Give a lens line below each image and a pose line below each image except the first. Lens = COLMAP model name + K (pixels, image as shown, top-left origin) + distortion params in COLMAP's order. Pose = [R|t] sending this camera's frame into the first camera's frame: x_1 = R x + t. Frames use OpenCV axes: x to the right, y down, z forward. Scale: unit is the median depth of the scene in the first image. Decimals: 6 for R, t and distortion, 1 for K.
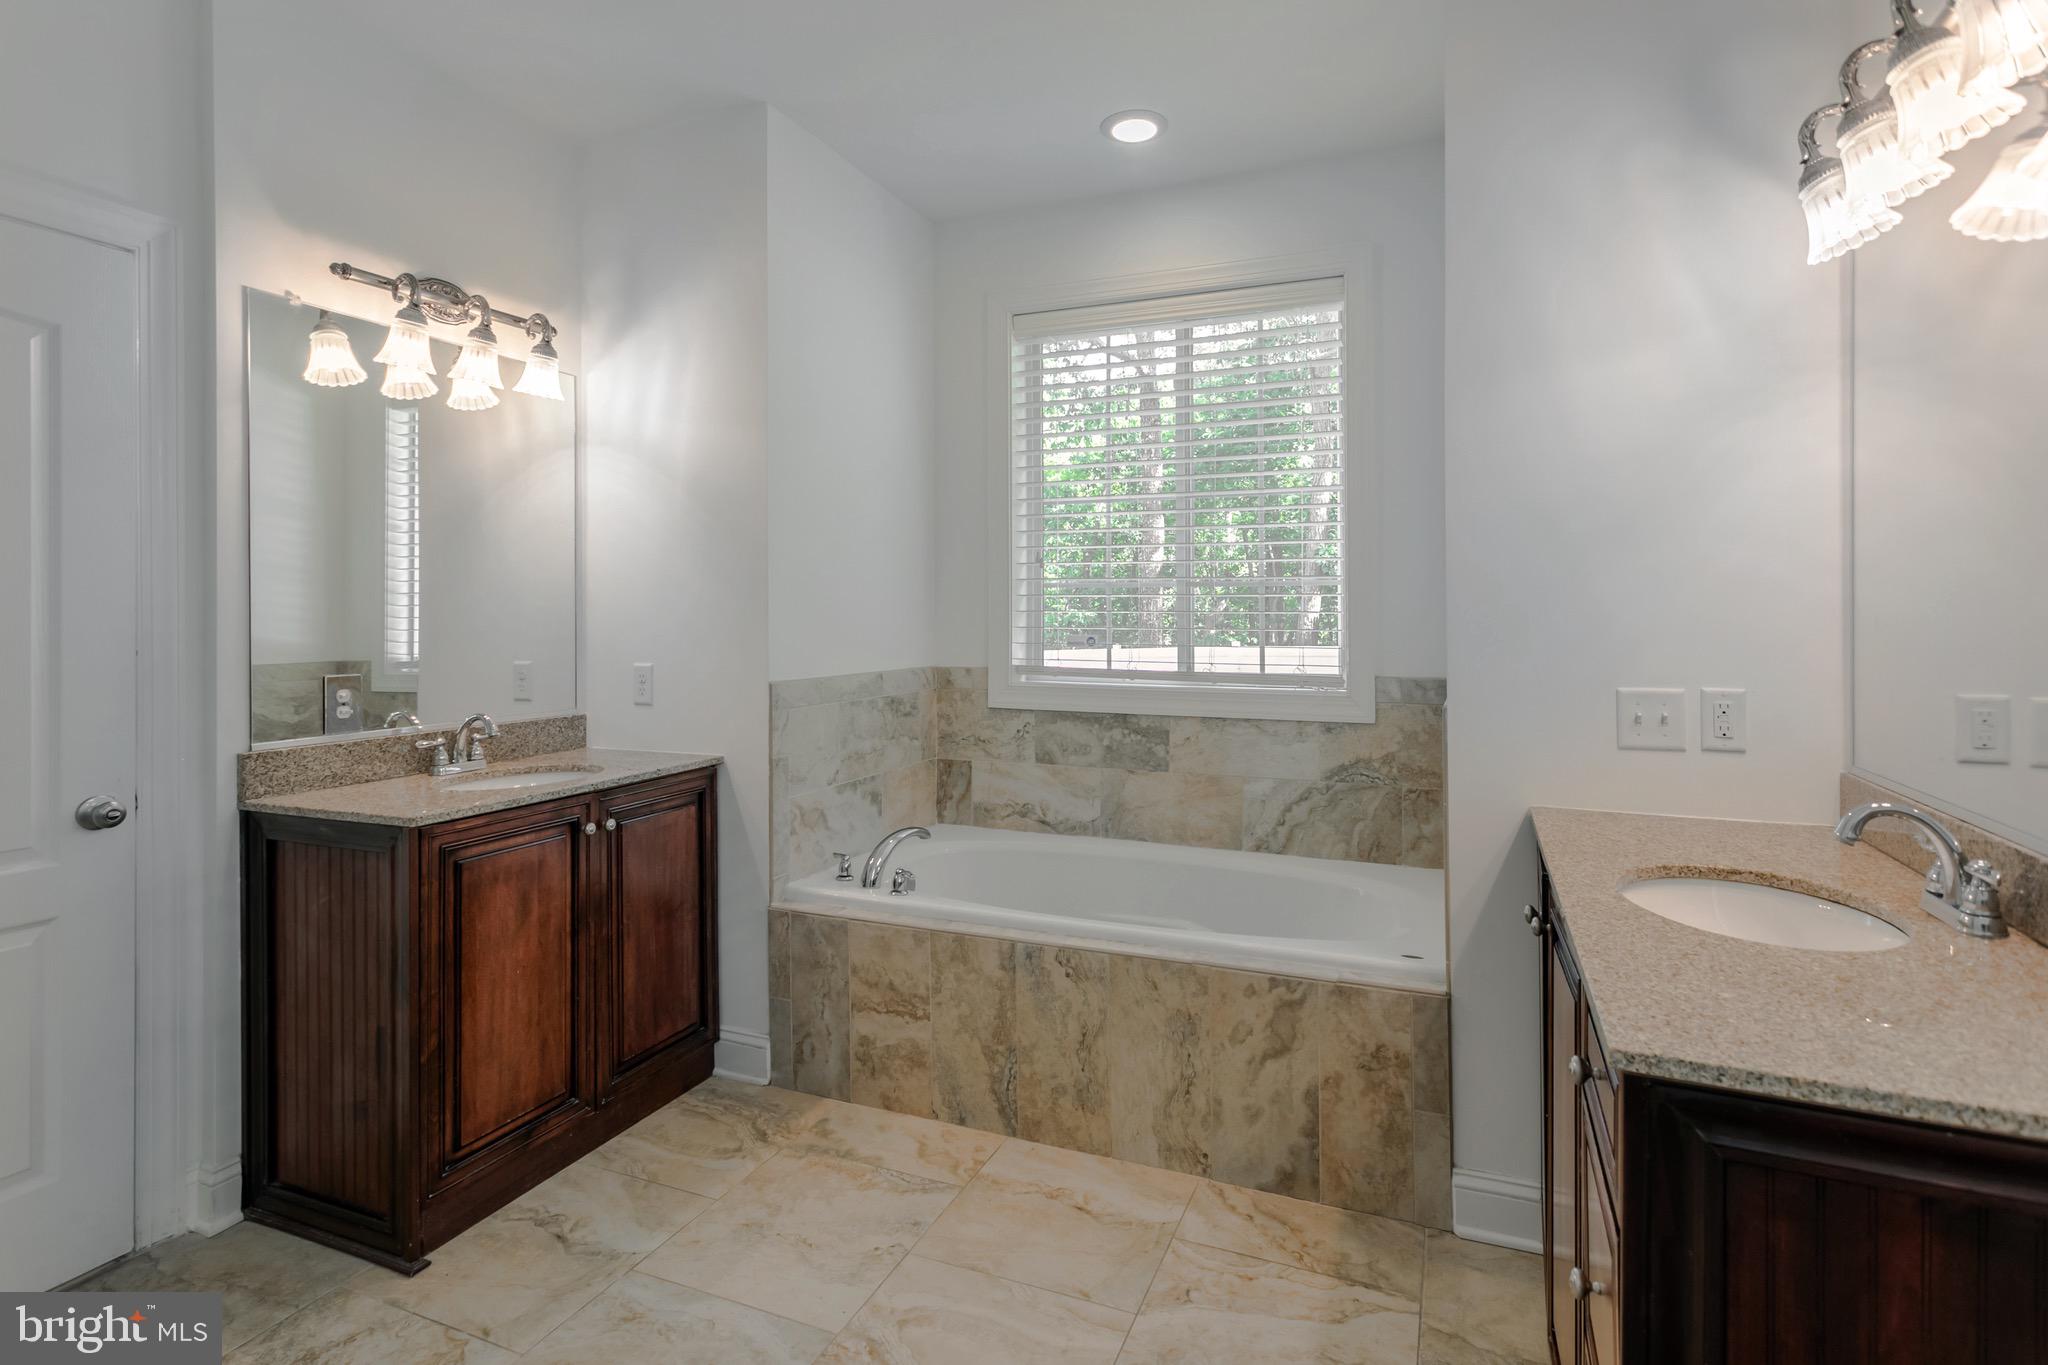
lens RADIAL K [[1038.7, 0, 1018.6], [0, 1038.7, 634.3], [0, 0, 1]] dist [0.002626, 0.000623]
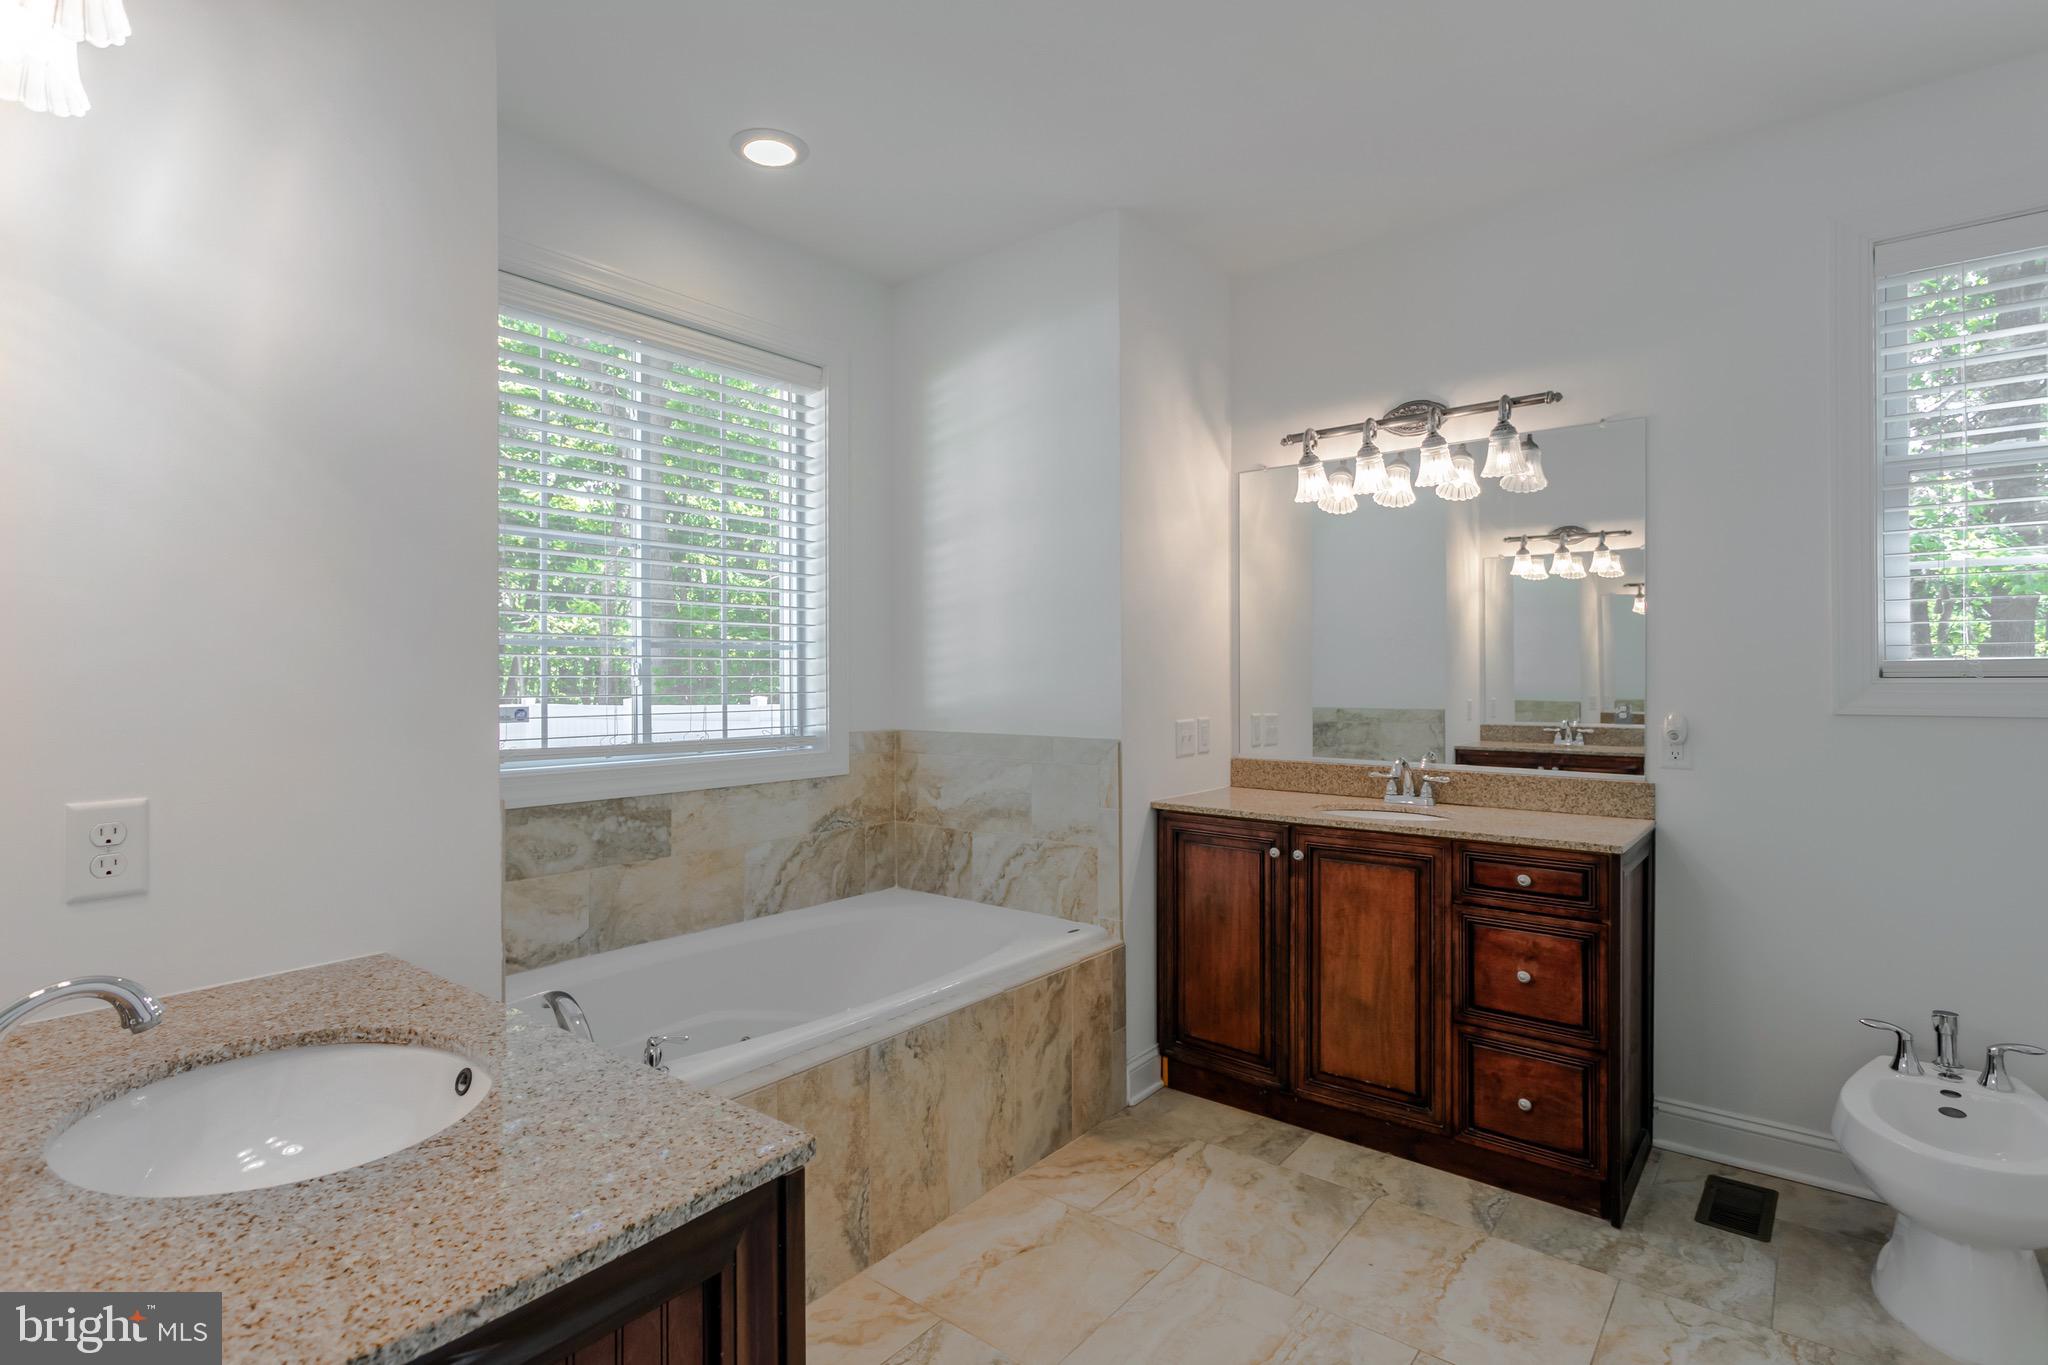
lens RADIAL K [[991.3, 0, 1024.0], [0, 991.3, 682.5], [0, 0, 1]] dist [0.002921, 0.000791]
pose [[0.261583, -0.008322, 0.965145, -0.781513], [0.020622, 0.999783, 0.003031, -0.016345], [-0.964961, 0.019110, 0.261697, 0.637263]]
